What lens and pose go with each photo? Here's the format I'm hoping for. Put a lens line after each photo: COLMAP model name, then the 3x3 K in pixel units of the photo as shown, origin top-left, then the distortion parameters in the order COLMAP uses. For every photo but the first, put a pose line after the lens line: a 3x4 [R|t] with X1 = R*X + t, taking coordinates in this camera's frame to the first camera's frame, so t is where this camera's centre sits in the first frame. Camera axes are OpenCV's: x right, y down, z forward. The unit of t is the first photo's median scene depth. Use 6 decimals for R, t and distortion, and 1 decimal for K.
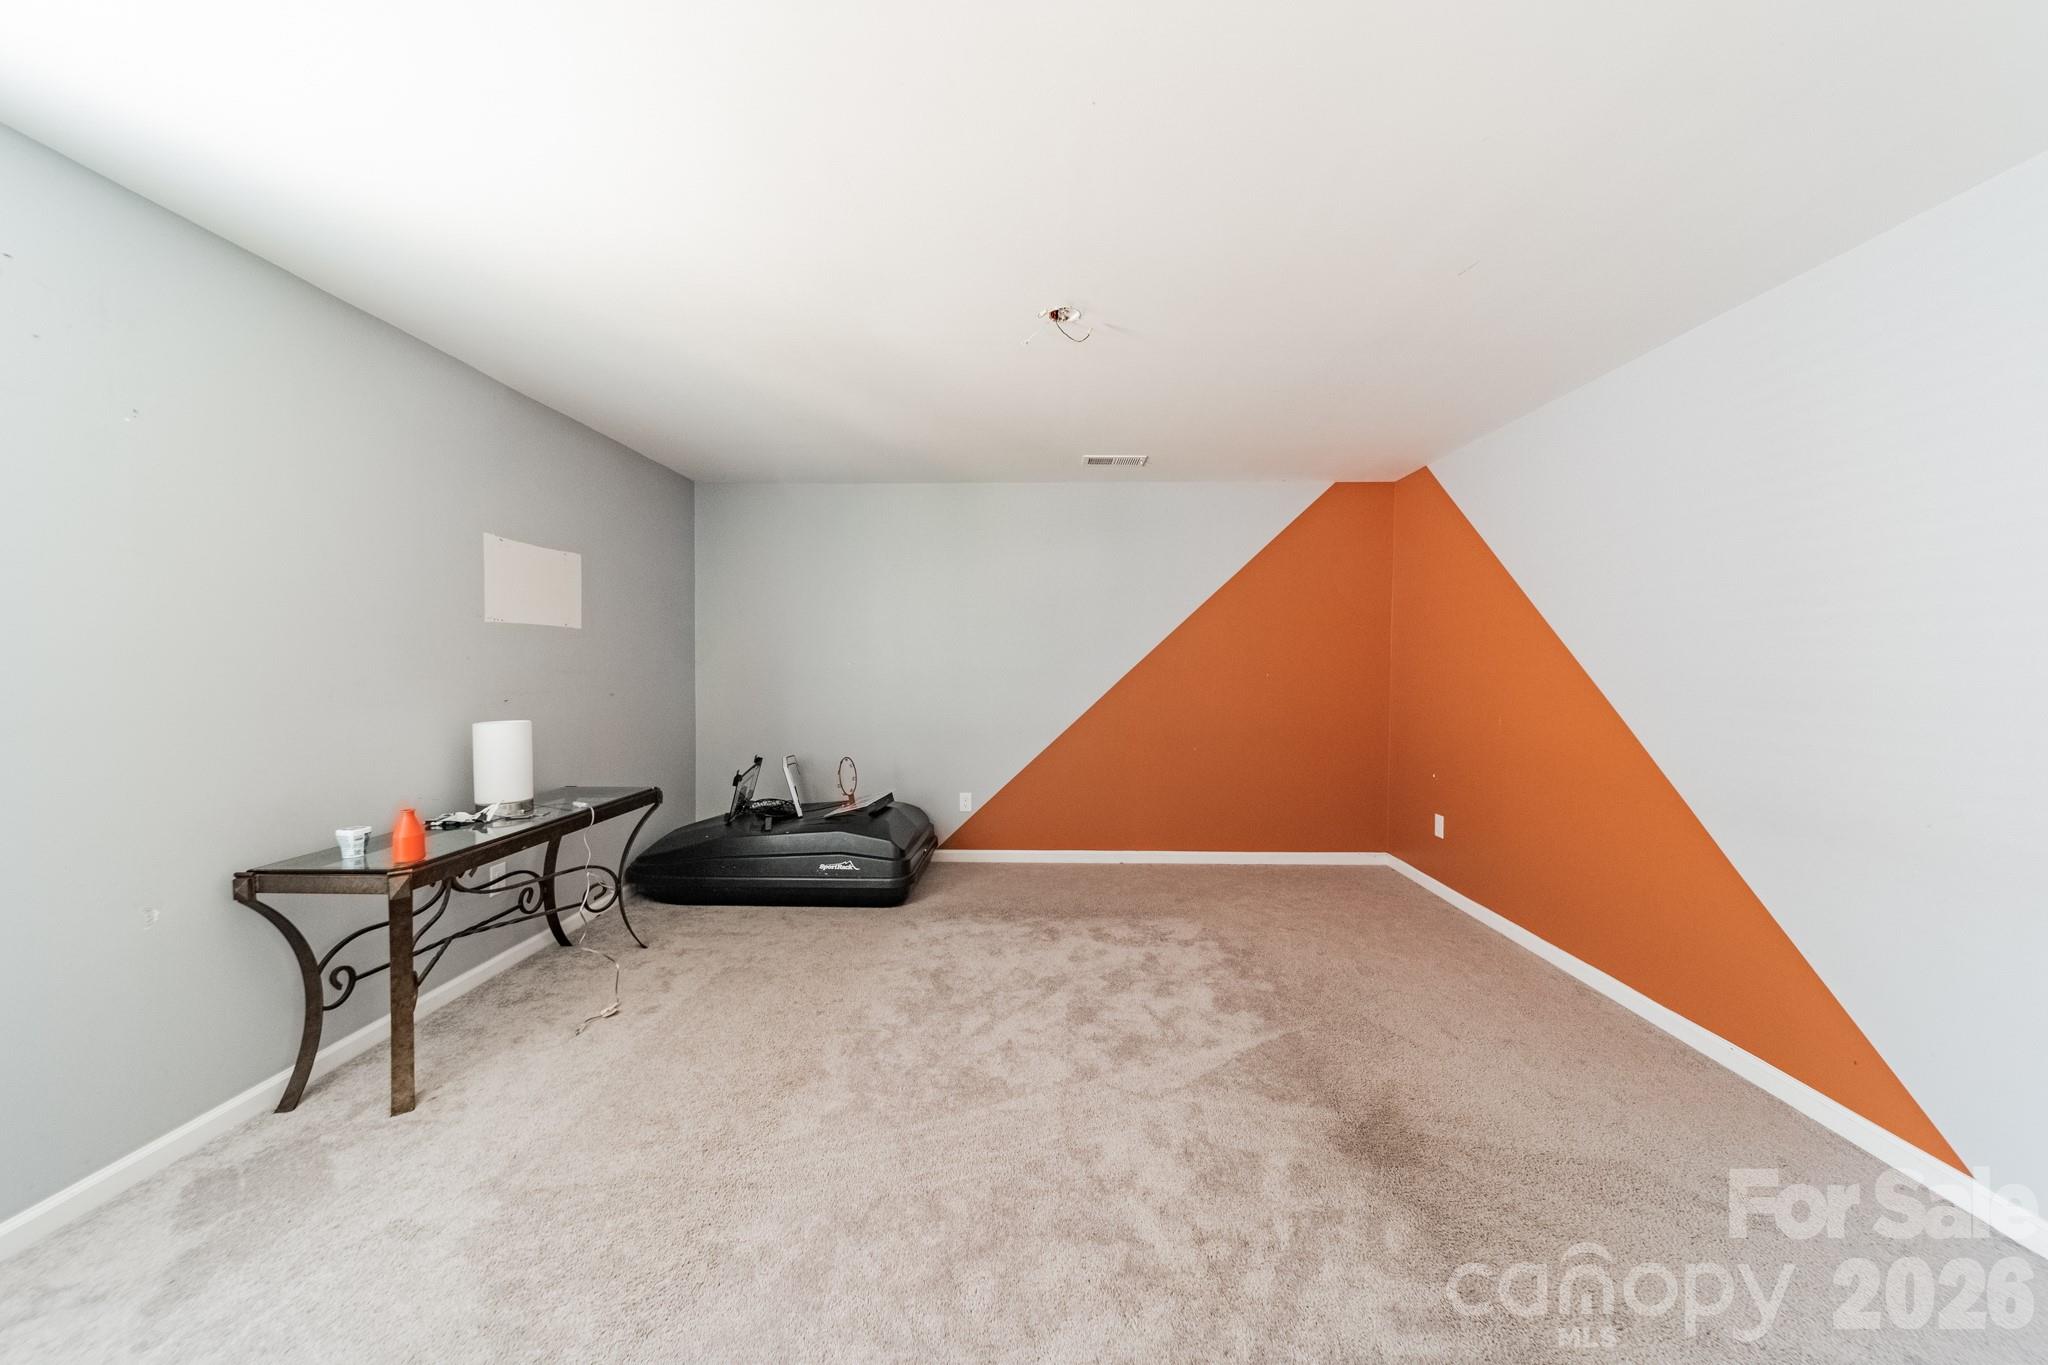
lens RADIAL K [[723.3, 0, 1029.8], [0, 723.3, 674.1], [0, 0, 1]] dist [0.008880, -0.000093]
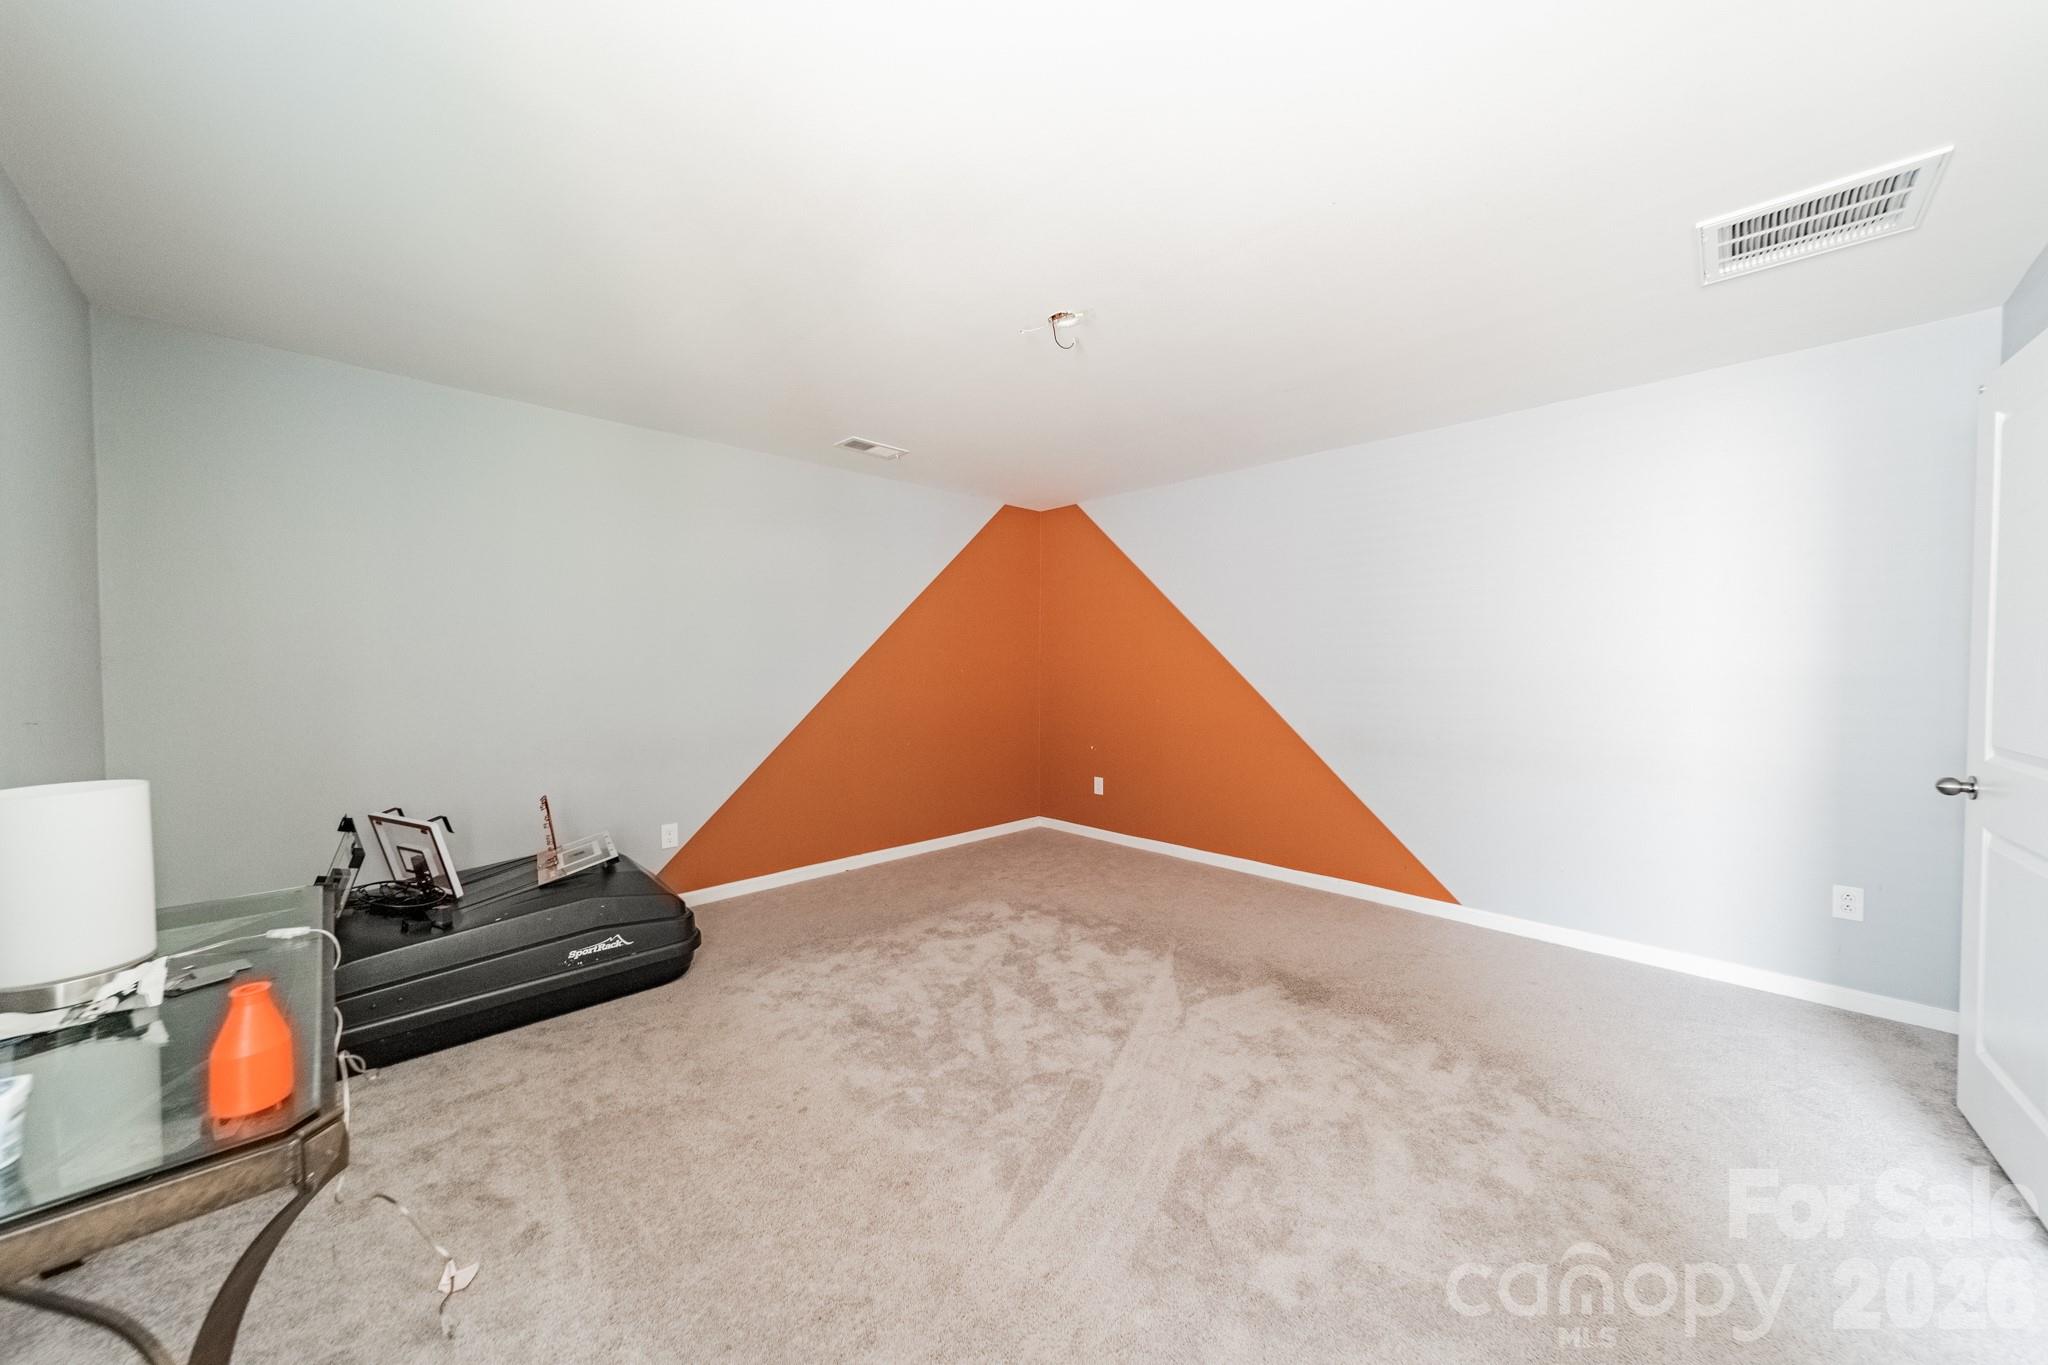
lens RADIAL K [[723.3, 0, 1029.8], [0, 723.3, 674.1], [0, 0, 1]] dist [0.008880, -0.000093]
pose [[0.692096, -0.012709, 0.721694, -0.515035], [0.014013, 0.999893, 0.004169, 0.003910], [-0.721670, 0.007228, 0.692200, 0.224106]]
